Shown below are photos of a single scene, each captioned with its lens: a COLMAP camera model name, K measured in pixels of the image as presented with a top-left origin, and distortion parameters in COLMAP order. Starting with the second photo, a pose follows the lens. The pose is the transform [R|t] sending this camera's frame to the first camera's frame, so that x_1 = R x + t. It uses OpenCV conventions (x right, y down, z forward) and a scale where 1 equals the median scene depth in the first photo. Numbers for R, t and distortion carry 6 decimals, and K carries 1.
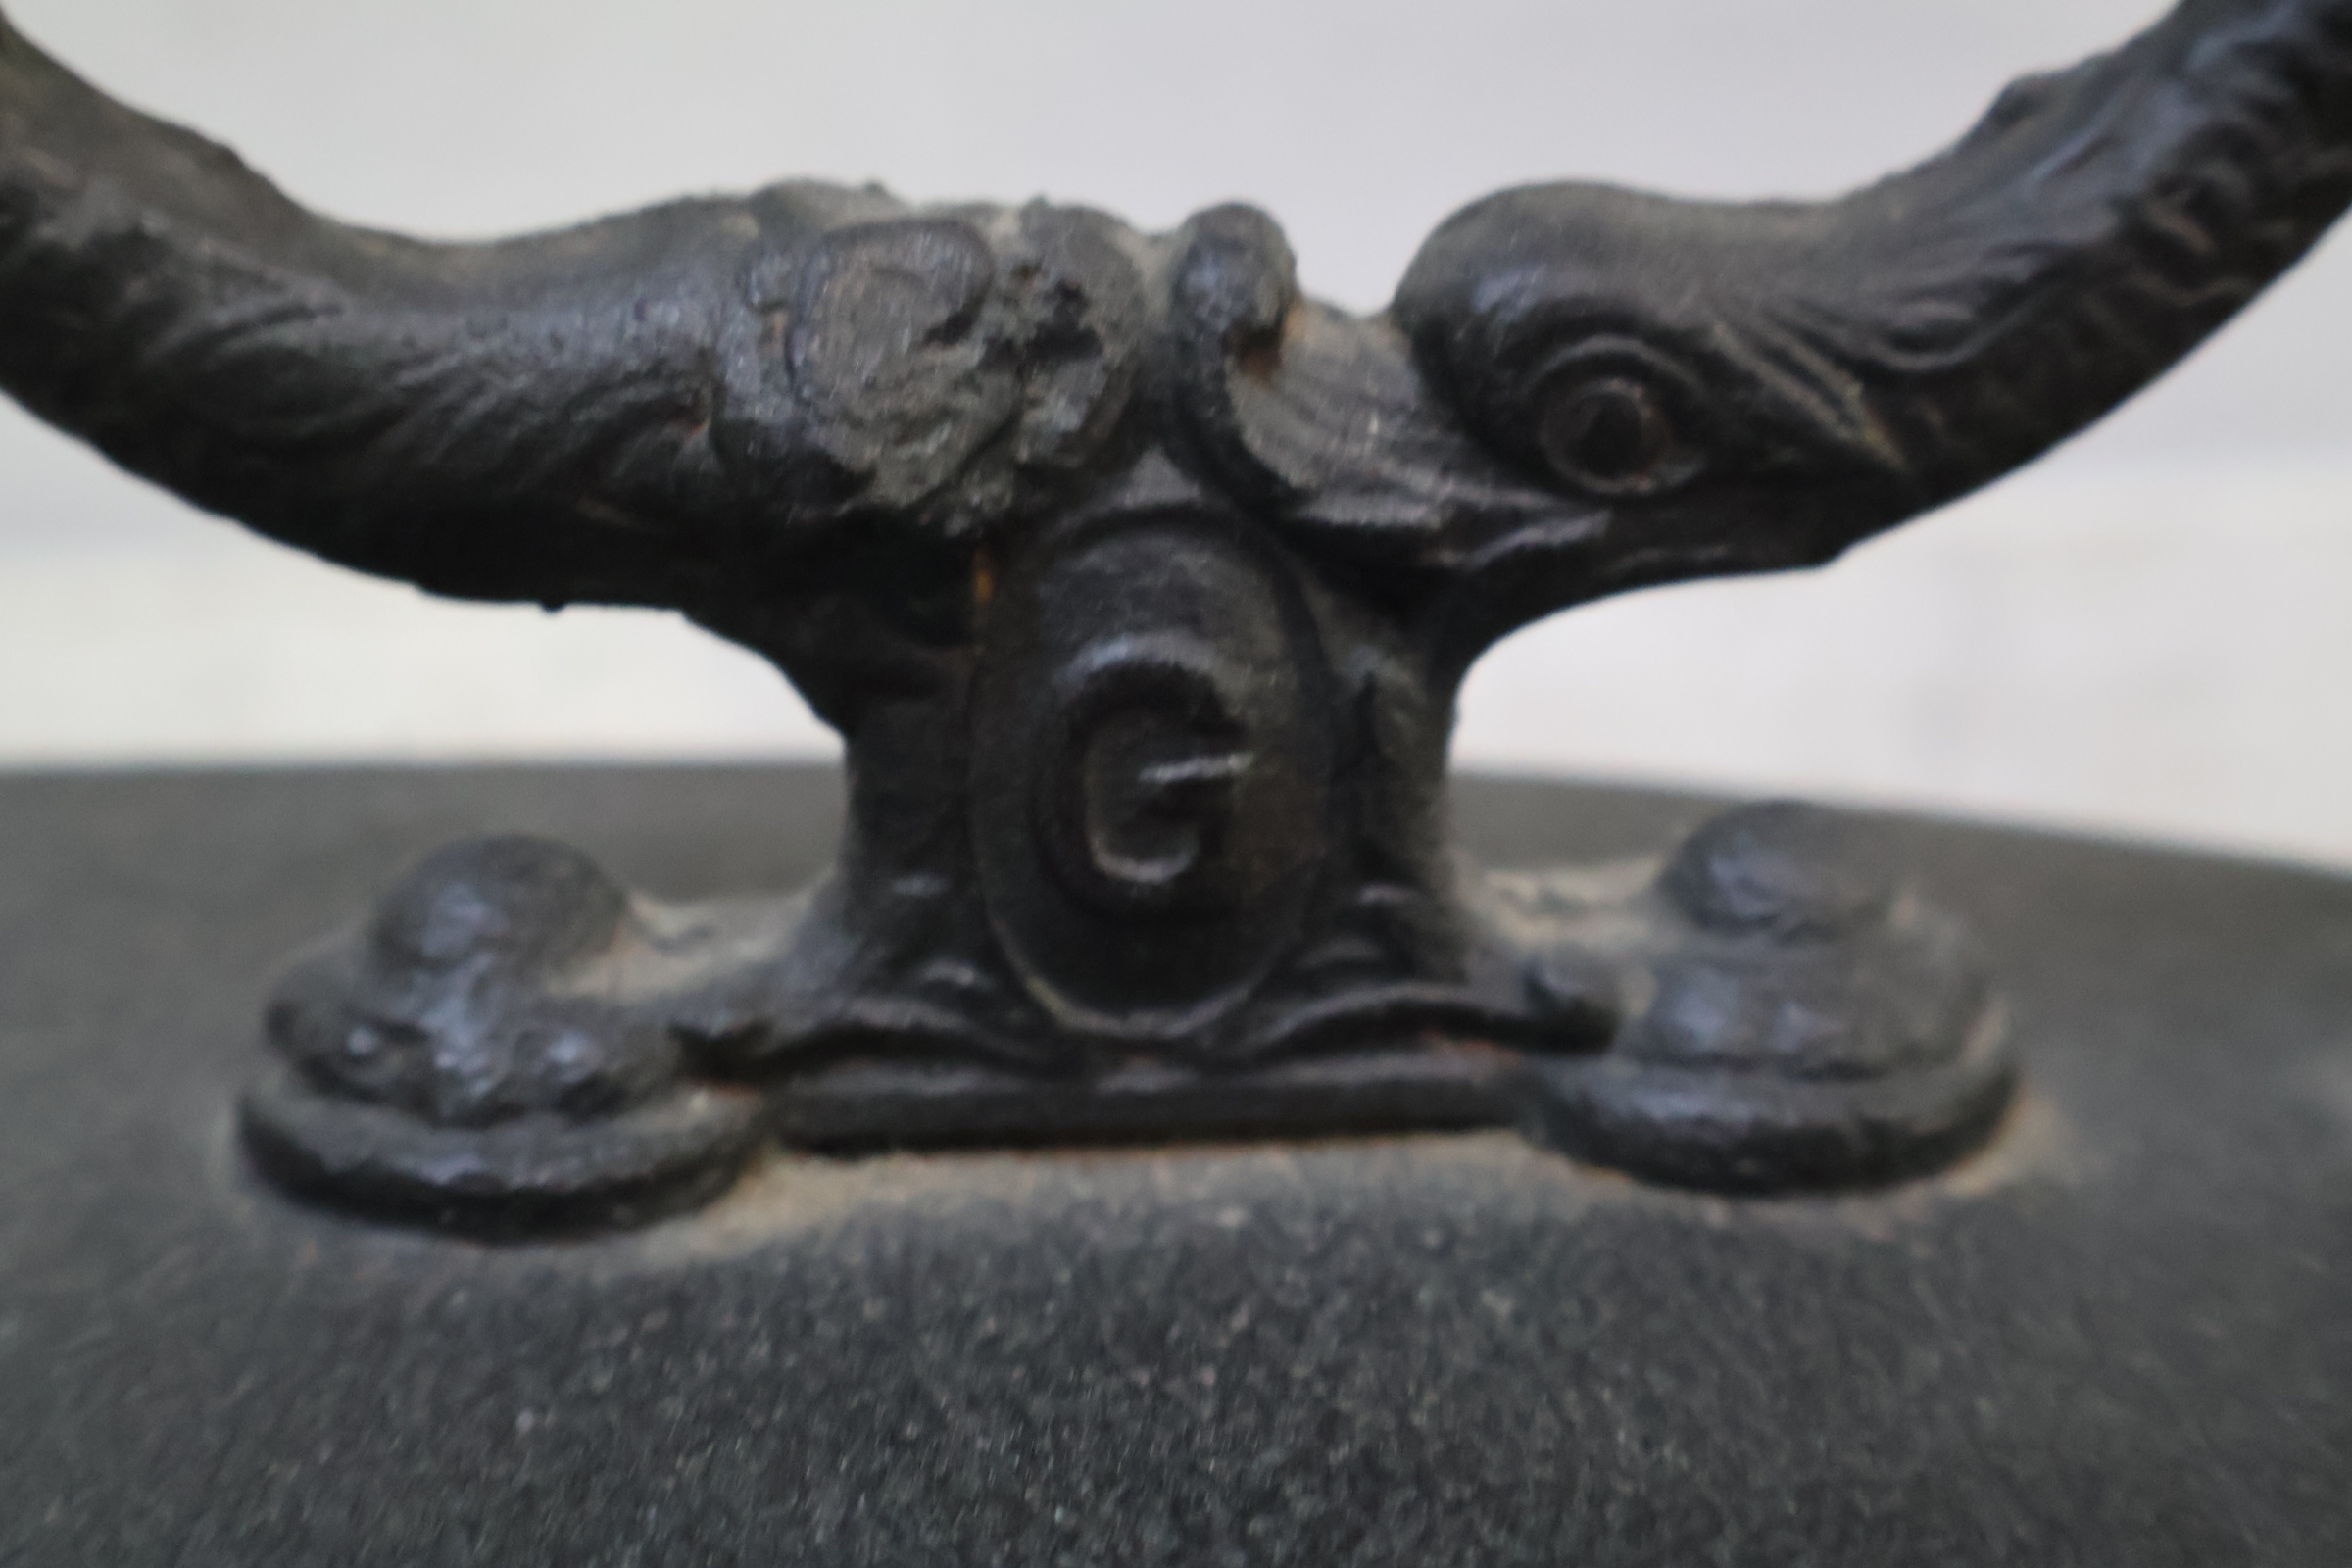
lens RADIAL K [[2622.6, 0, 1162.8], [0, 2622.6, 777.4], [0, 0, 1]] dist [0.004699, 0.005974]
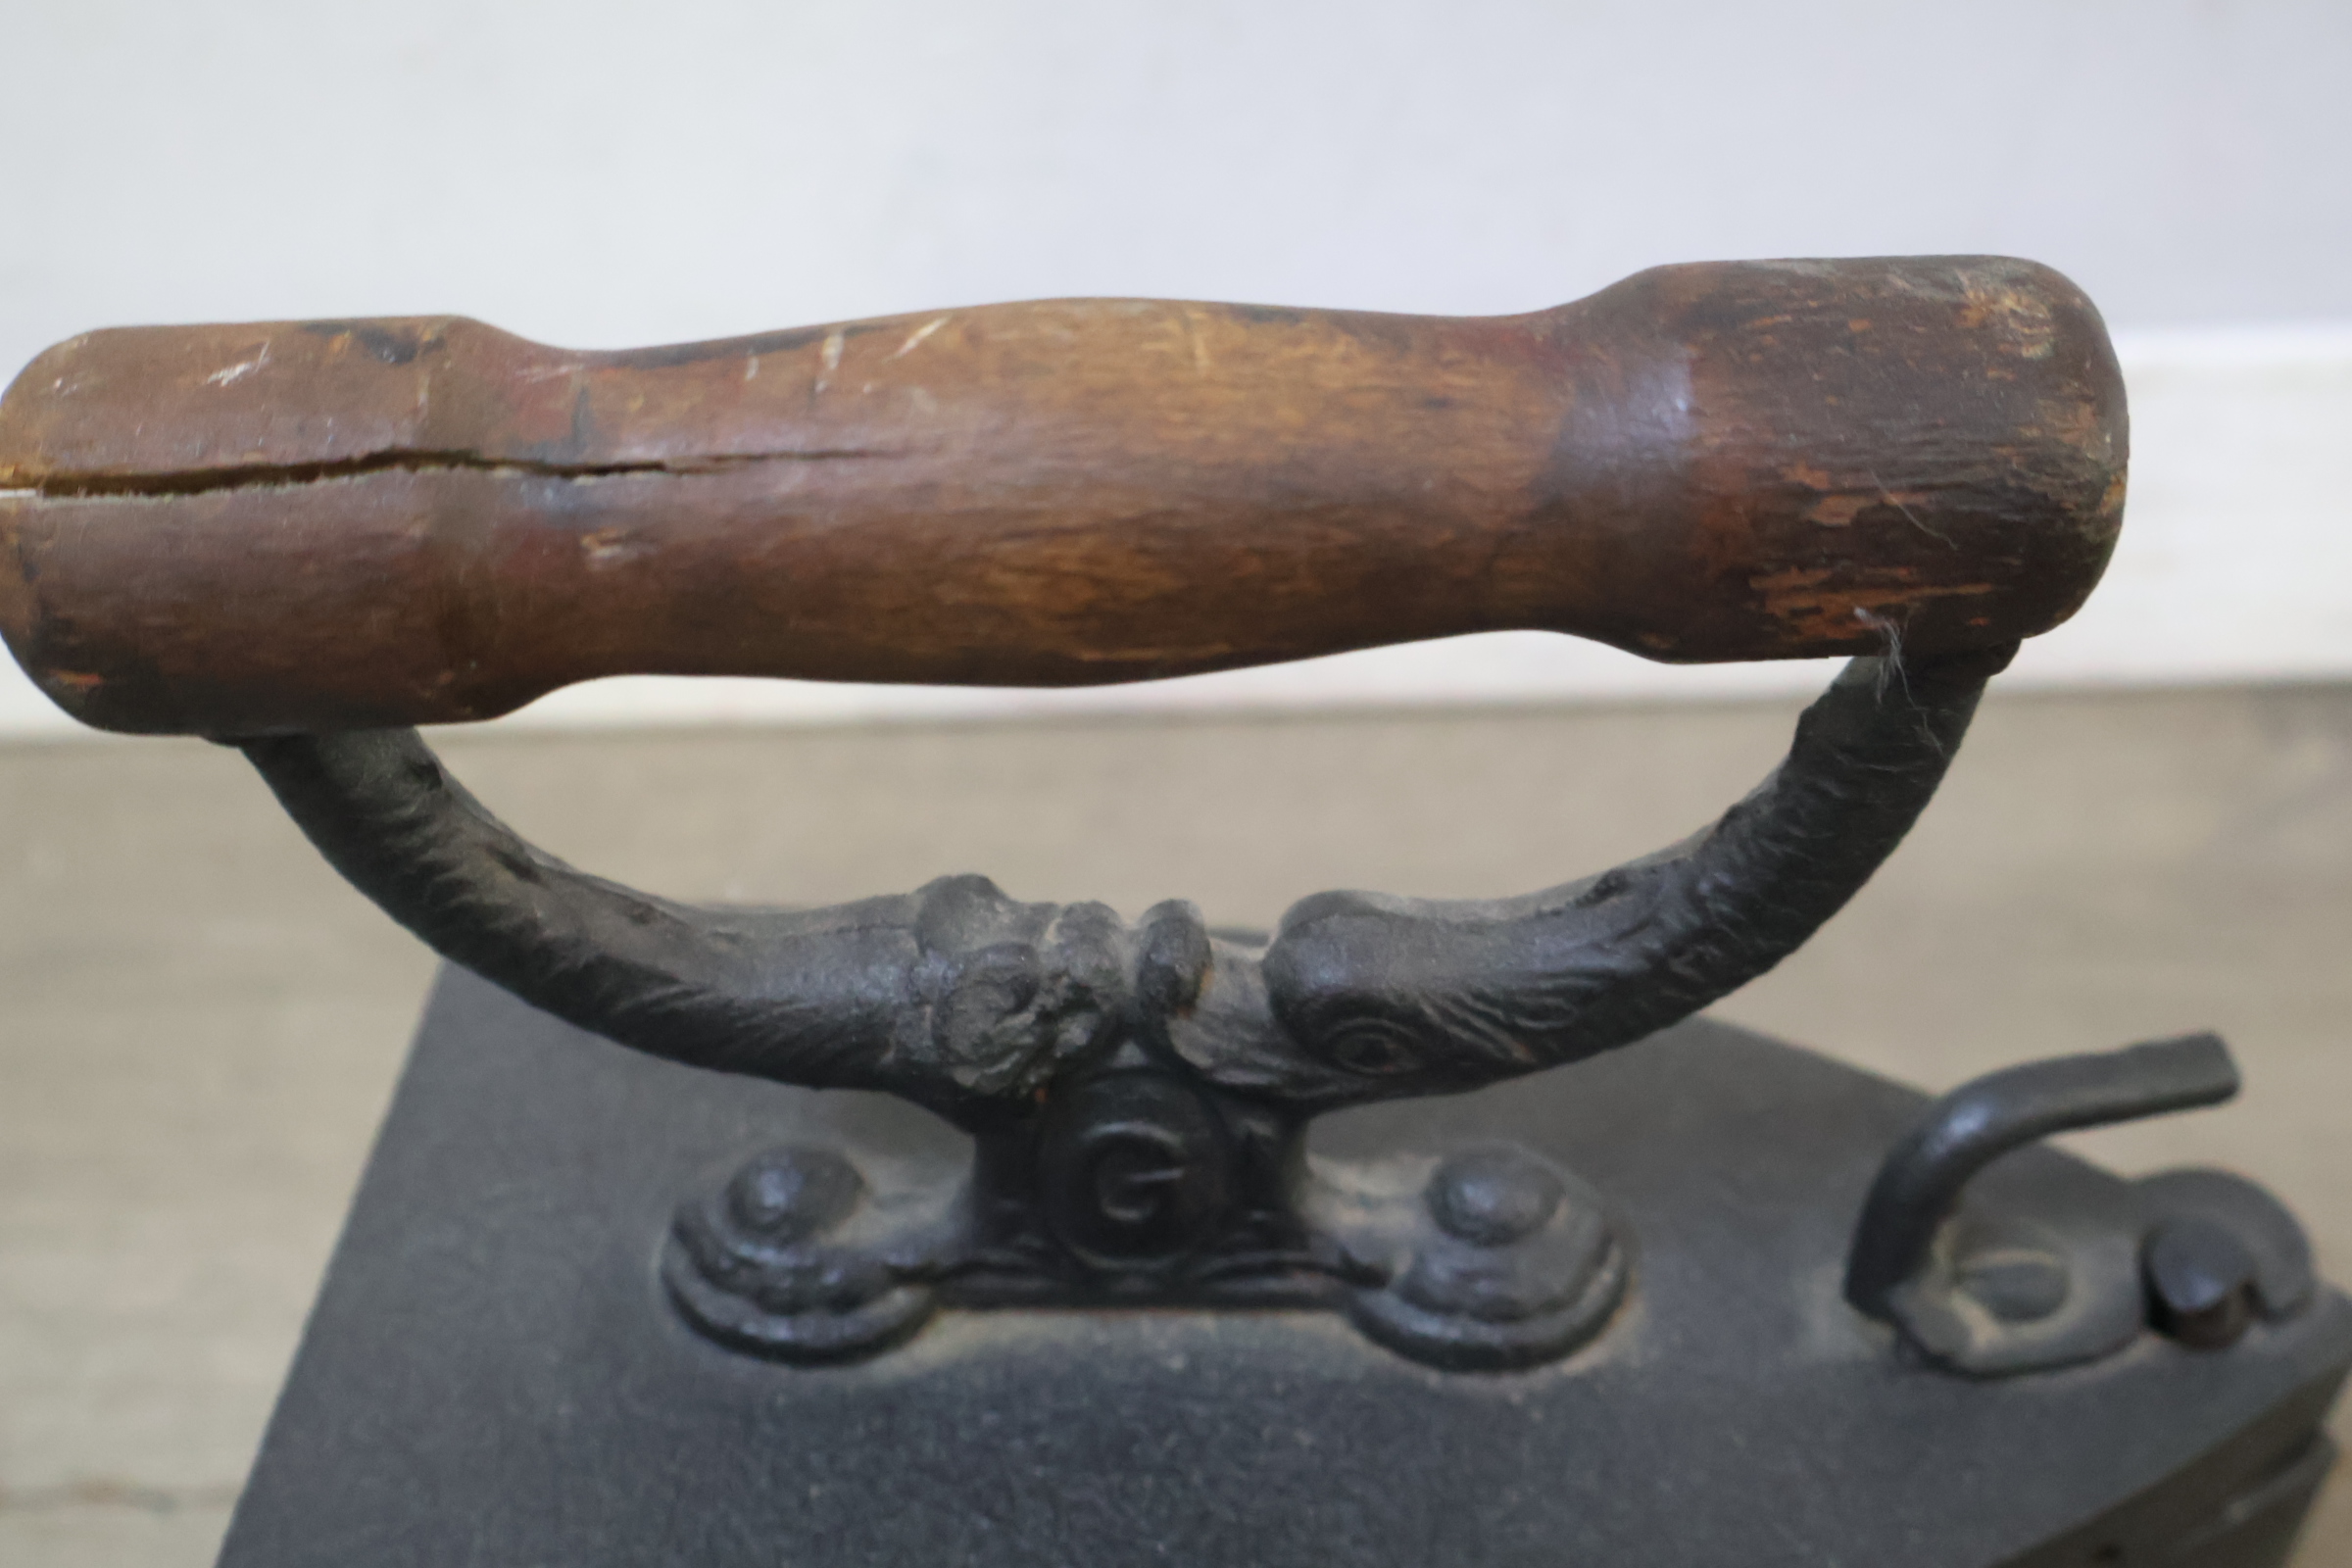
lens RADIAL K [[2584.9, 0, 1163.4], [0, 2584.9, 779.5], [0, 0, 1]] dist [0.008071, 0.007287]
pose [[0.994575, 0.045041, -0.093762, 0.177504], [-0.013106, 0.948470, 0.316595, -0.848824], [0.103190, -0.313649, 0.943915, -0.653067]]
